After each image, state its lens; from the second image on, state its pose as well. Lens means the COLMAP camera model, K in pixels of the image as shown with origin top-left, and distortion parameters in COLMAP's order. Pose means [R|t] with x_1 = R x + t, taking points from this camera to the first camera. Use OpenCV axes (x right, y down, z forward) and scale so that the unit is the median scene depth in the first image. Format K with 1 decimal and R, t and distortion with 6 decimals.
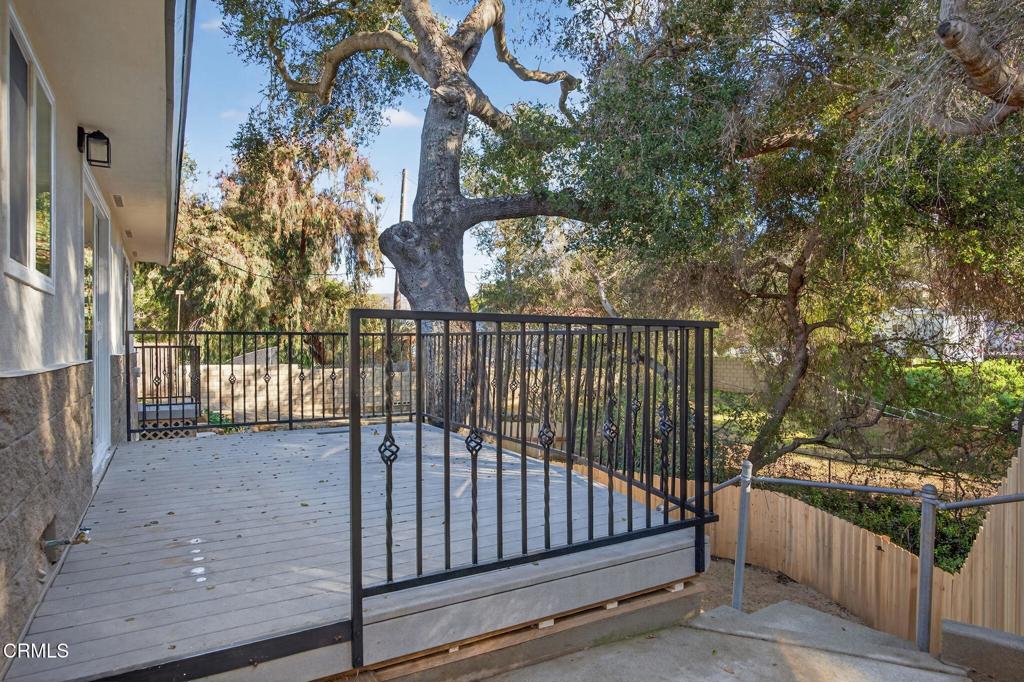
lens RADIAL K [[553.0, 0, 498.7], [0, 553.0, 338.0], [0, 0, 1]] dist [-0.011535, 0.003075]
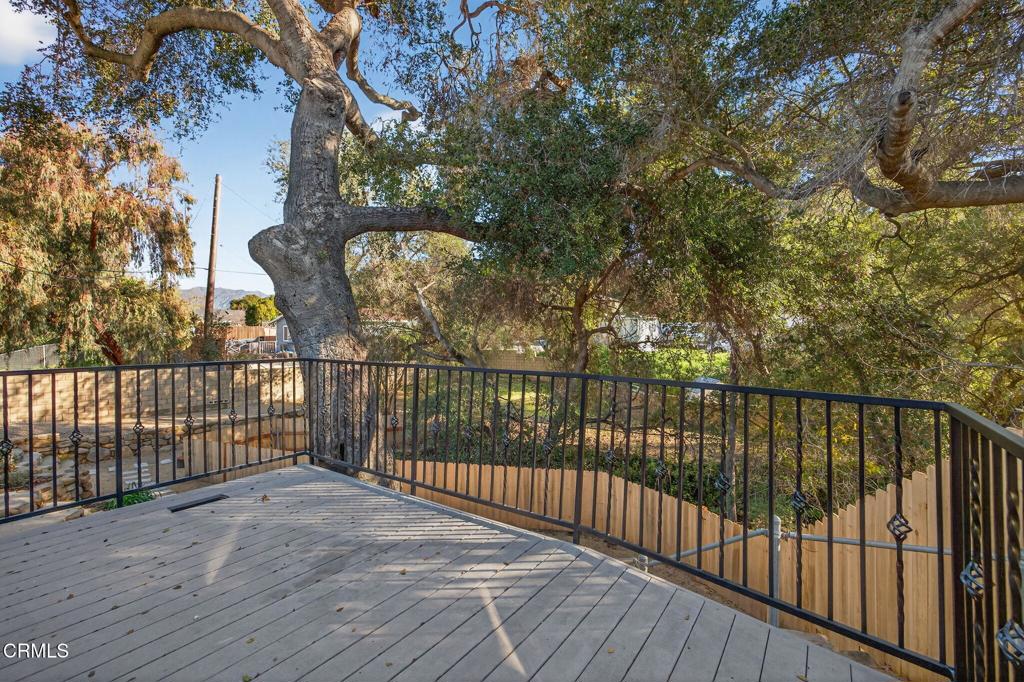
lens RADIAL K [[444.7, 0, 510.6], [0, 444.7, 333.0], [0, 0, 1]] dist [-0.019376, 0.006694]
pose [[0.911743, -0.001302, 0.410759, -0.027134], [0.002561, 0.999994, -0.002516, -0.008778], [-0.410753, 0.003345, 0.911740, 0.051195]]
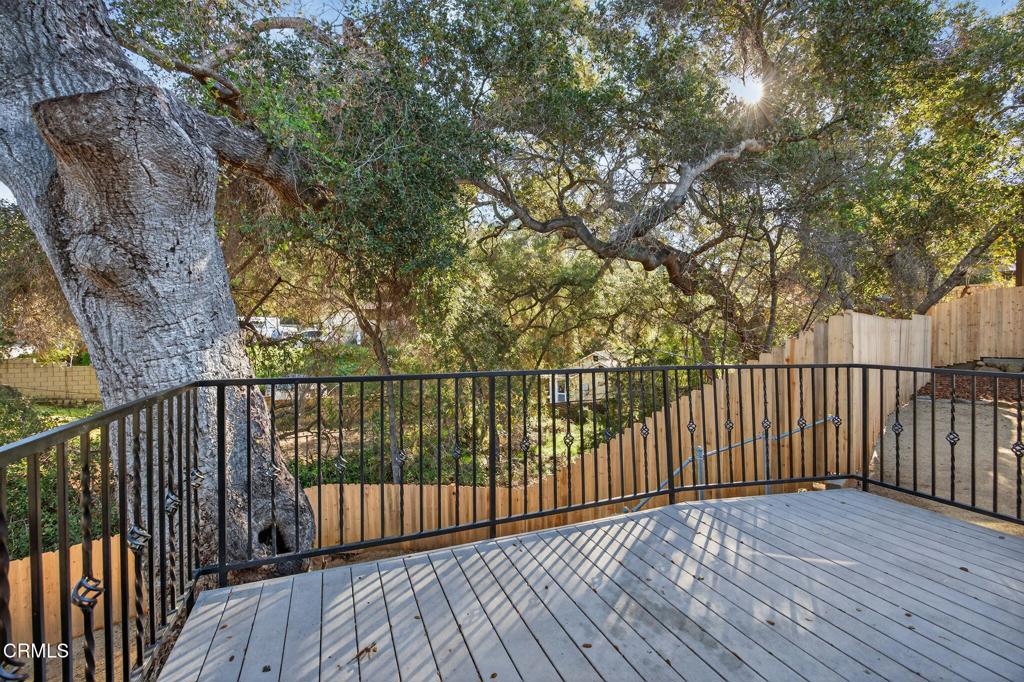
lens RADIAL K [[444.7, 0, 510.6], [0, 444.7, 333.0], [0, 0, 1]] dist [-0.019376, 0.006694]
pose [[0.151069, -0.013429, 0.988432, -0.087678], [-0.002014, 0.999901, 0.013892, -0.009932], [-0.988521, -0.004089, 0.151027, 0.144236]]
